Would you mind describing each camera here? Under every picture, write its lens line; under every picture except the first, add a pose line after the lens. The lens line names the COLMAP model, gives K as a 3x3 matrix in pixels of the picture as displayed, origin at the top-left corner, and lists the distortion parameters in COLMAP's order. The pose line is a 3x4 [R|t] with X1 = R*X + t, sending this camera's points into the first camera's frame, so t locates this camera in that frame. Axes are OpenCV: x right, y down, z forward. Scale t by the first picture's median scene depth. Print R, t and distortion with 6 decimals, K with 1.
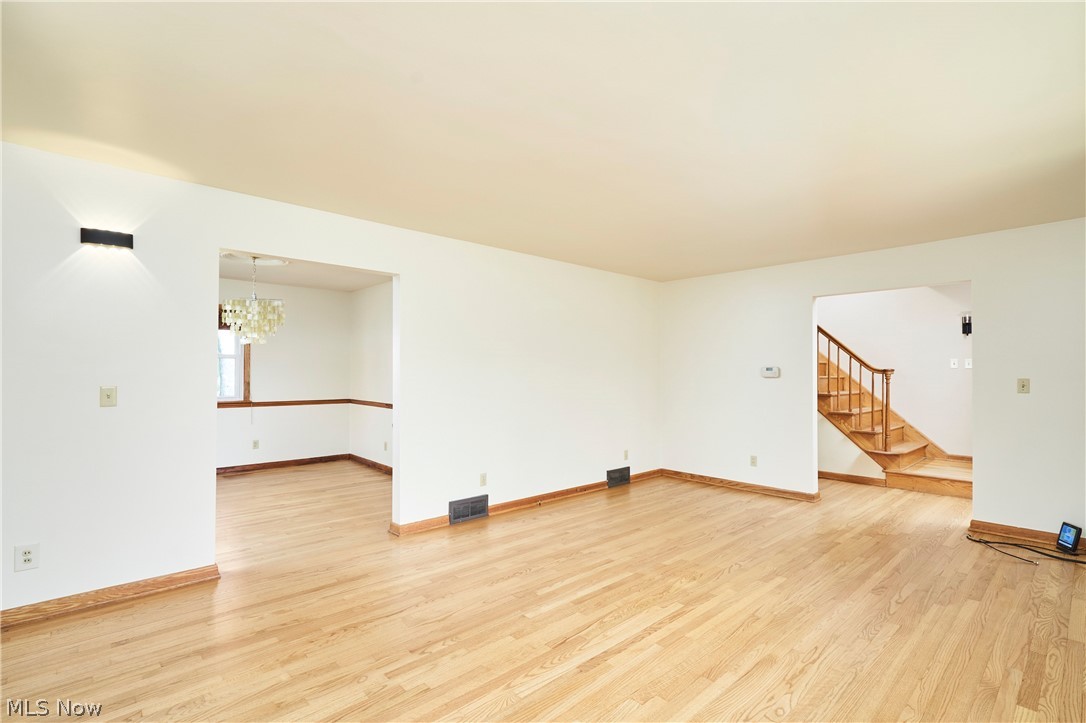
lens RADIAL K [[503.9, 0, 545.5], [0, 503.9, 364.9], [0, 0, 1]] dist [0.000631, -0.000238]
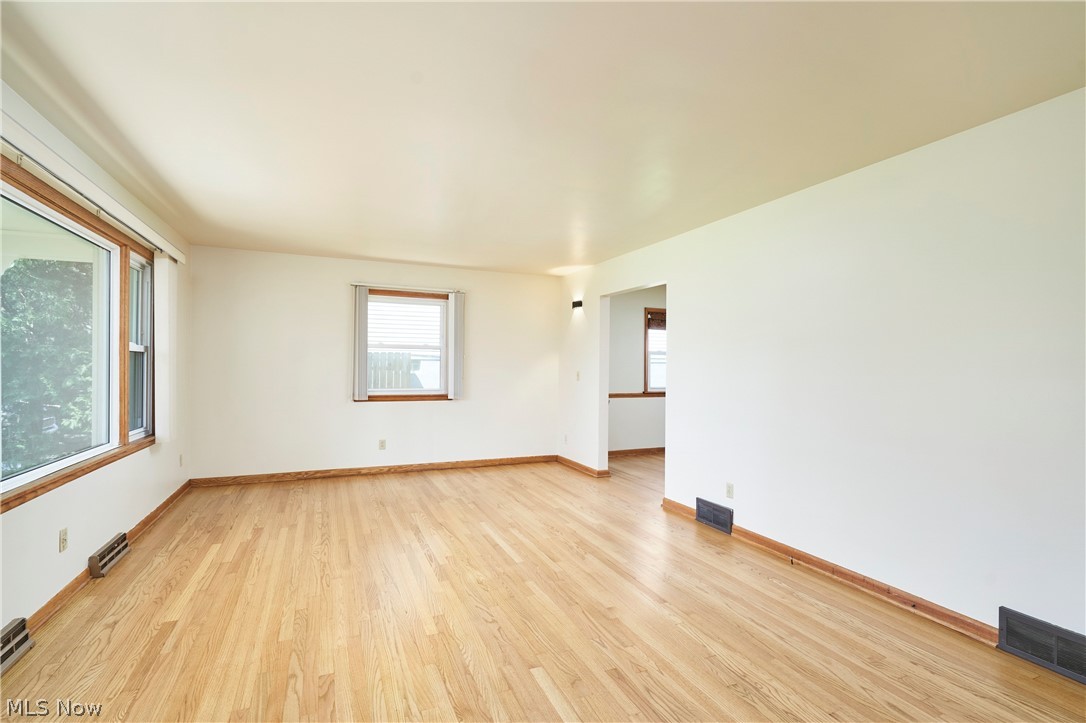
lens RADIAL K [[503.9, 0, 539.9], [0, 503.9, 363.3], [0, 0, 1]] dist [0.000631, -0.000238]
pose [[-0.332935, -0.010782, -0.942888, 1.113711], [0.002830, 0.999919, -0.012433, 0.031151], [0.942945, -0.006808, -0.332878, 1.385901]]
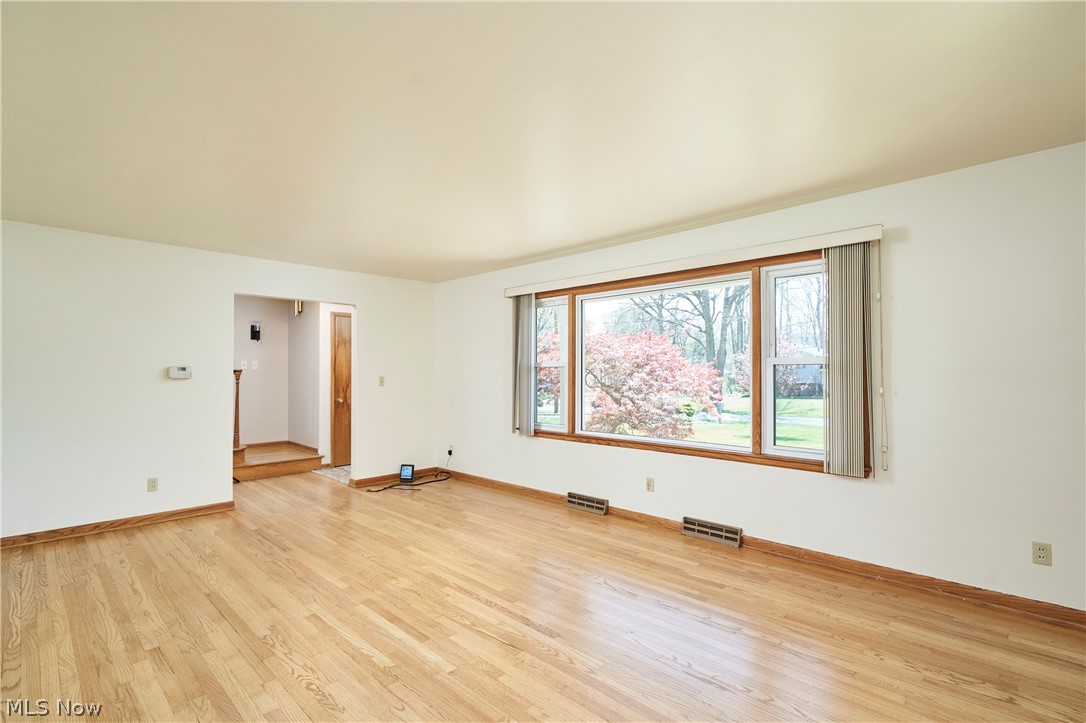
lens RADIAL K [[503.9, 0, 542.4], [0, 503.9, 364.9], [0, 0, 1]] dist [0.000631, -0.000238]
pose [[-0.056651, 0.014396, 0.998290, -0.717541], [-0.011636, 0.999819, -0.015079, 0.011878], [-0.998326, -0.012470, -0.056473, 0.748202]]
